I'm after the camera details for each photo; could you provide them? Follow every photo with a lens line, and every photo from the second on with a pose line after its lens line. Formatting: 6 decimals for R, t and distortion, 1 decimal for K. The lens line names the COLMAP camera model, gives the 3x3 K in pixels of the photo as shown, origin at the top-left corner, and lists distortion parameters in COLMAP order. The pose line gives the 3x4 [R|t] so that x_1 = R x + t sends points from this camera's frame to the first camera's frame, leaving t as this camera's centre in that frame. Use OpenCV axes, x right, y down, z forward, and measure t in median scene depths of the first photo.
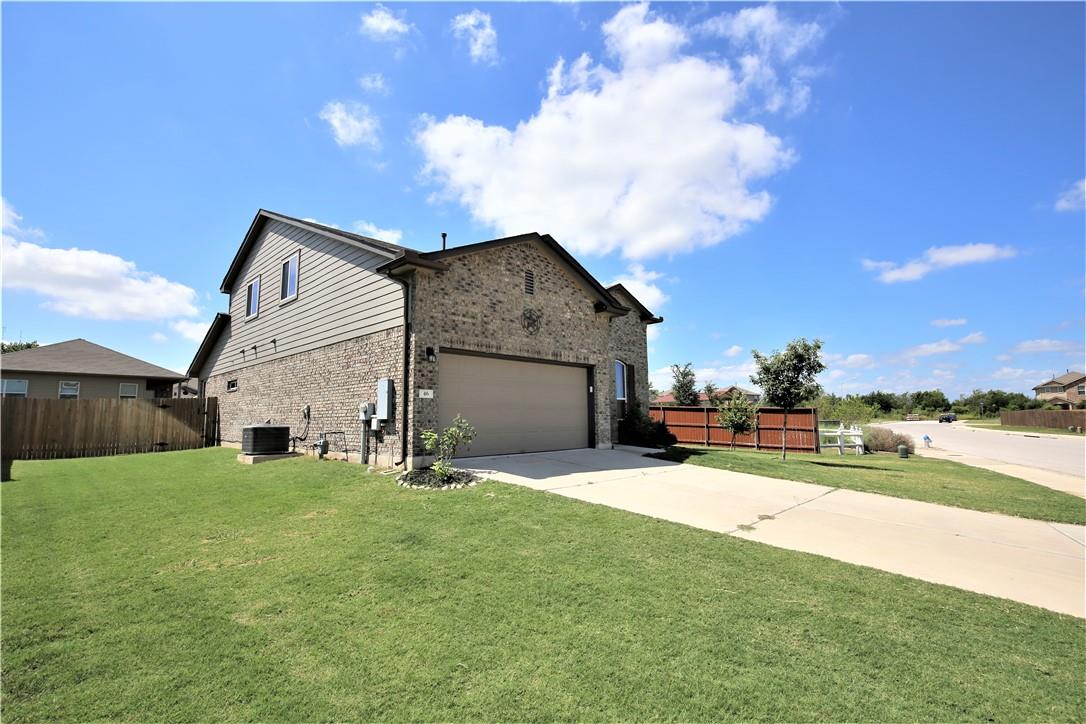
lens RADIAL K [[497.3, 0, 544.1], [0, 497.3, 360.1], [0, 0, 1]] dist [-0.029845, 0.001813]
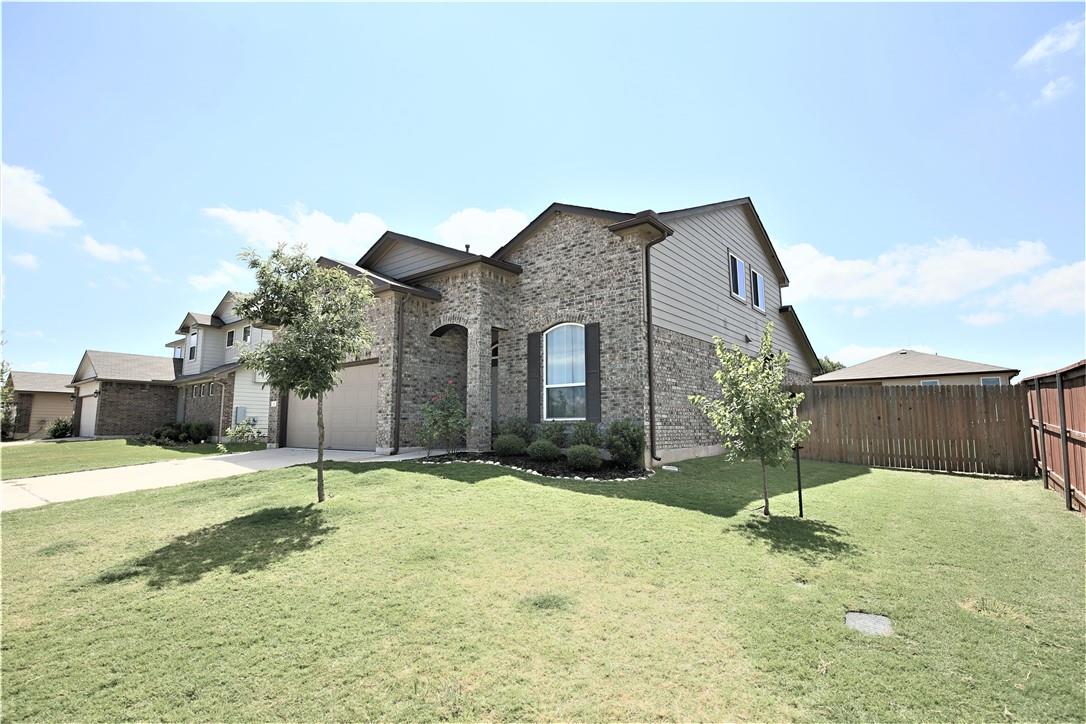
lens RADIAL K [[497.3, 0, 544.1], [0, 497.3, 360.1], [0, 0, 1]] dist [-0.029845, 0.001813]
pose [[0.101826, -0.120329, -0.987498, 1.000190], [0.123111, 0.986551, -0.107519, 0.144716], [0.987155, -0.110623, 0.115271, 1.188911]]
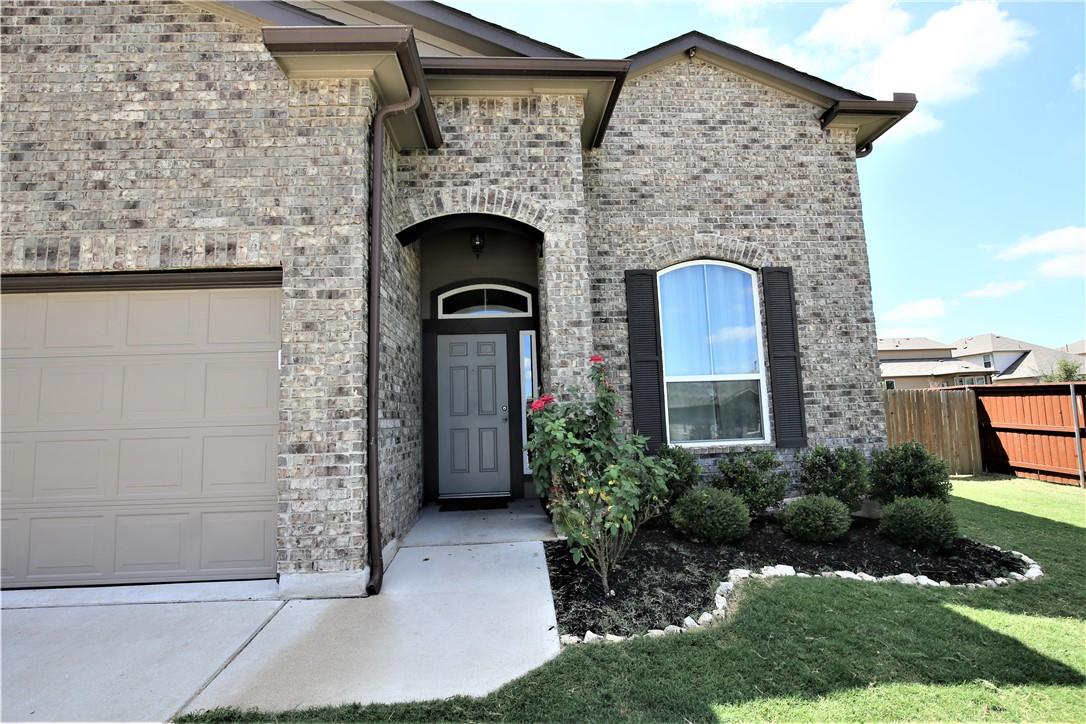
lens RADIAL K [[497.3, 0, 544.1], [0, 497.3, 360.1], [0, 0, 1]] dist [-0.029845, 0.001813]
pose [[0.722344, -0.083488, -0.686476, 0.380843], [0.103926, 0.994517, -0.011595, 0.076867], [0.683681, -0.062967, 0.727060, 0.903802]]
